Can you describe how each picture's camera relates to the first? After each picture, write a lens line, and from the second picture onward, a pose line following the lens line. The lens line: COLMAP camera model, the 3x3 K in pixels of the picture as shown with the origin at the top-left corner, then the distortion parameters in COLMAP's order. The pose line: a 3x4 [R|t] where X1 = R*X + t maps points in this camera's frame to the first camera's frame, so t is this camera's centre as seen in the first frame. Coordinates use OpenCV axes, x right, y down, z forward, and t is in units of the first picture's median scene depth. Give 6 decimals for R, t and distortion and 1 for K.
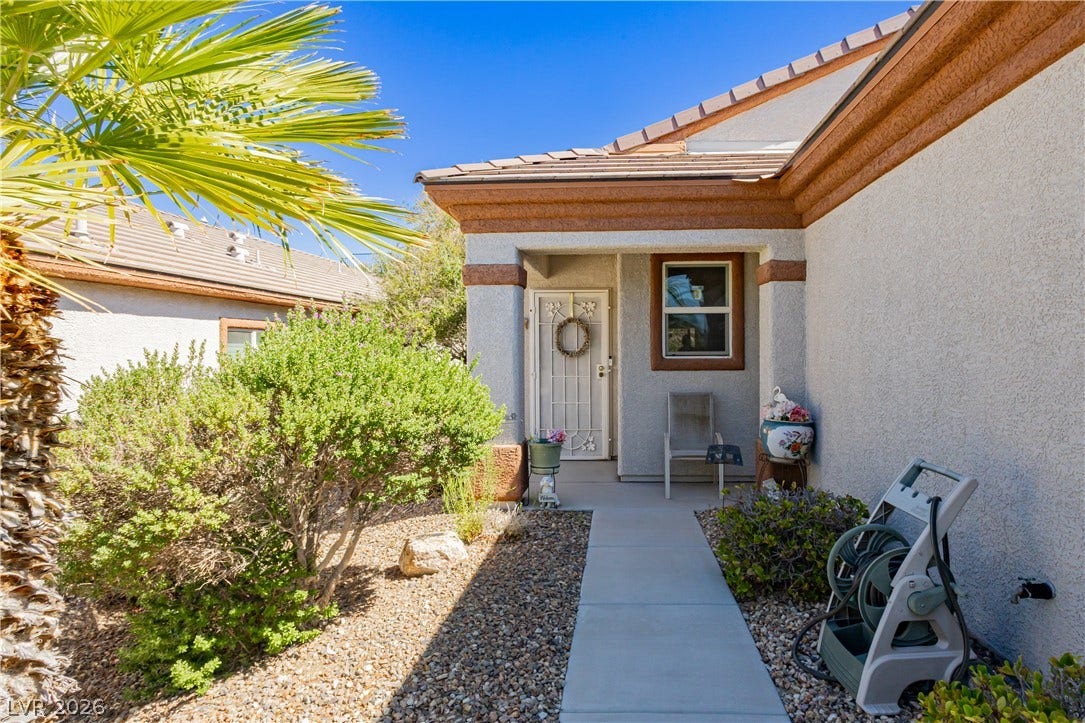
lens RADIAL K [[717.0, 0, 545.5], [0, 717.0, 364.7], [0, 0, 1]] dist [0.006097, 0.000548]
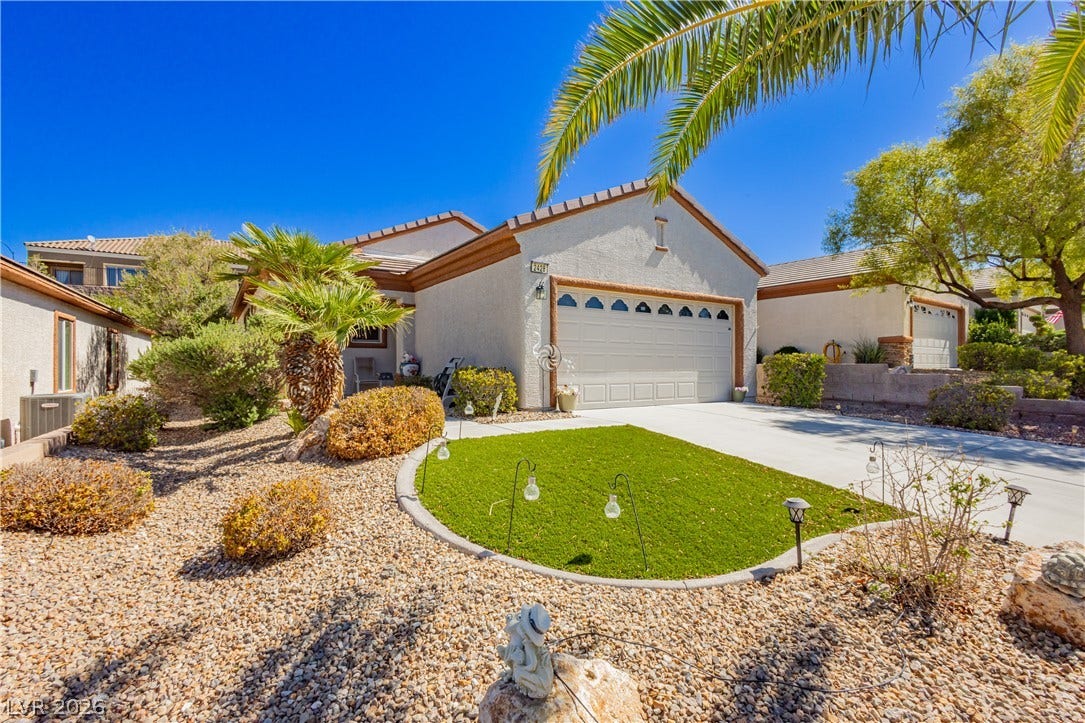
lens RADIAL K [[473.2, 0, 542.7], [0, 473.2, 359.0], [0, 0, 1]] dist [0.023795, -0.000192]
pose [[0.786588, 0.006225, 0.617447, -0.291474], [0.004938, 0.999854, -0.016371, 0.073490], [-0.617459, 0.015926, 0.786442, -0.561940]]
